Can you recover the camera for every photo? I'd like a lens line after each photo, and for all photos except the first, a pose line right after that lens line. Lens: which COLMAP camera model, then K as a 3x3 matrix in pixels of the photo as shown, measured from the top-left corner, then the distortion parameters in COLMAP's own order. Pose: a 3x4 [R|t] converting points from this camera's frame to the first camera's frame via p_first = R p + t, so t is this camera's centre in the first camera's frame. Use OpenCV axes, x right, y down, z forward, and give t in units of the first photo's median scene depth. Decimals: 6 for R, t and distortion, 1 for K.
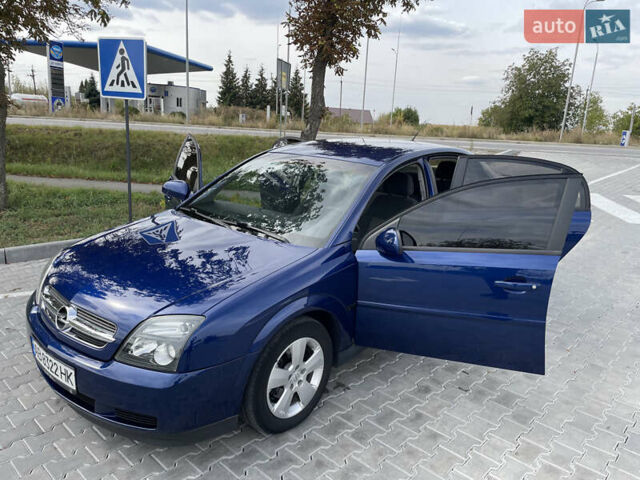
lens RADIAL K [[490.6, 0, 323.3], [0, 490.6, 235.8], [0, 0, 1]] dist [0.088761, -0.118727]
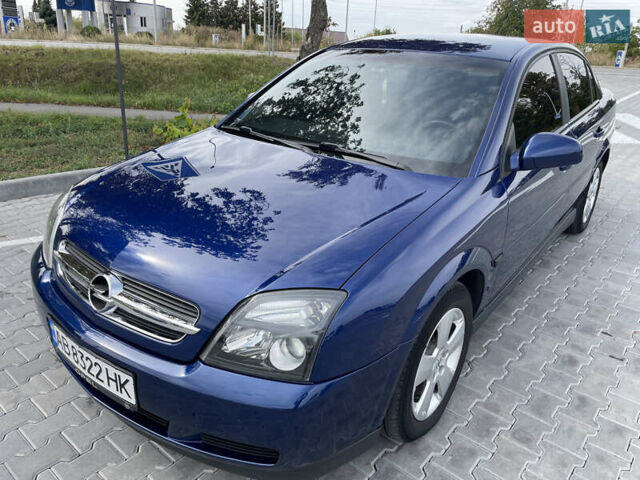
lens RADIAL K [[490.6, 0, 323.3], [0, 490.6, 235.8], [0, 0, 1]] dist [0.088761, -0.118727]
pose [[0.998539, -0.023036, 0.048888, -0.208482], [0.016073, 0.990256, 0.138325, 0.006351], [-0.051598, -0.137337, 0.989180, 0.283399]]
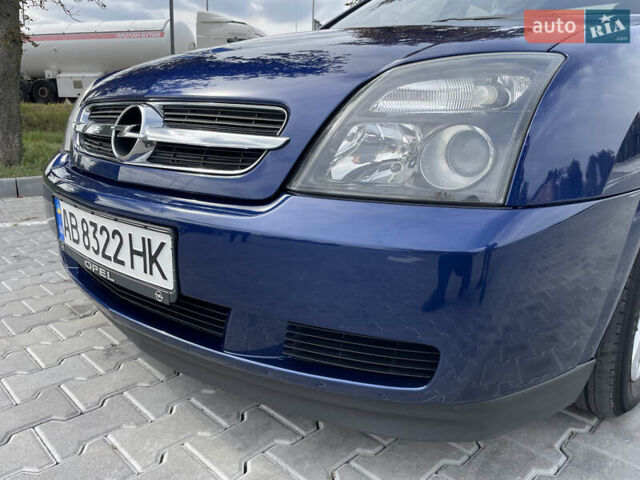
lens RADIAL K [[489.4, 0, 319.8], [0, 489.4, 237.5], [0, 0, 1]] dist [0.084317, -0.111723]
pose [[0.999365, -0.011668, -0.033675, -0.275932], [0.011532, 0.999924, -0.004252, 0.201443], [0.033722, 0.003861, 0.999424, 0.466102]]
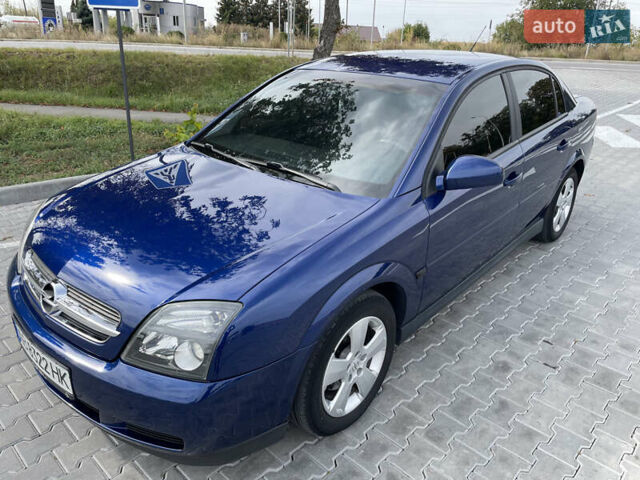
lens RADIAL K [[489.4, 0, 319.8], [0, 489.4, 237.5], [0, 0, 1]] dist [0.084317, -0.111723]
pose [[0.999800, -0.008695, -0.018023, -0.079760], [0.011301, 0.988632, 0.149928, -0.025395], [0.016515, -0.150102, 0.988533, 0.221357]]
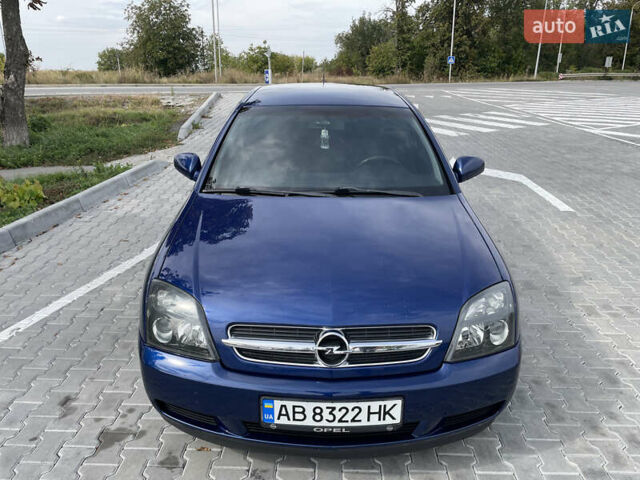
lens RADIAL K [[490.6, 0, 323.3], [0, 490.6, 235.8], [0, 0, 1]] dist [0.088761, -0.118727]
pose [[0.753222, -0.250680, 0.608125, -0.732390], [0.185601, 0.967961, 0.169127, -0.096259], [-0.631038, -0.014522, 0.775616, 0.351940]]
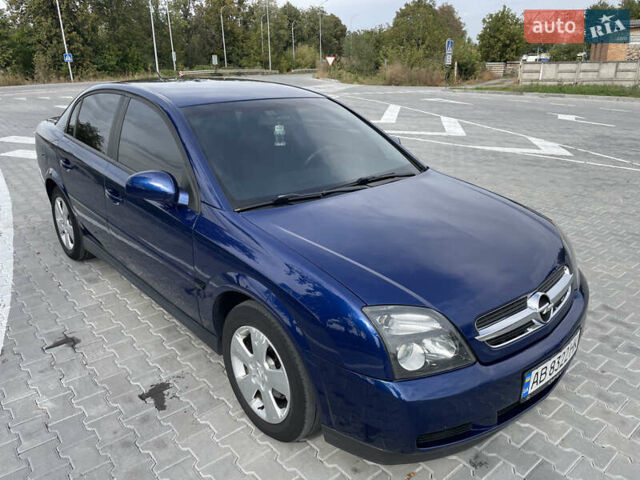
lens RADIAL K [[490.6, 0, 323.3], [0, 490.6, 235.8], [0, 0, 1]] dist [0.088761, -0.118727]
pose [[0.117465, -0.367963, 0.922391, -0.989688], [0.254205, 0.909017, 0.330255, -0.231929], [-0.959991, 0.195683, 0.200315, 0.909099]]
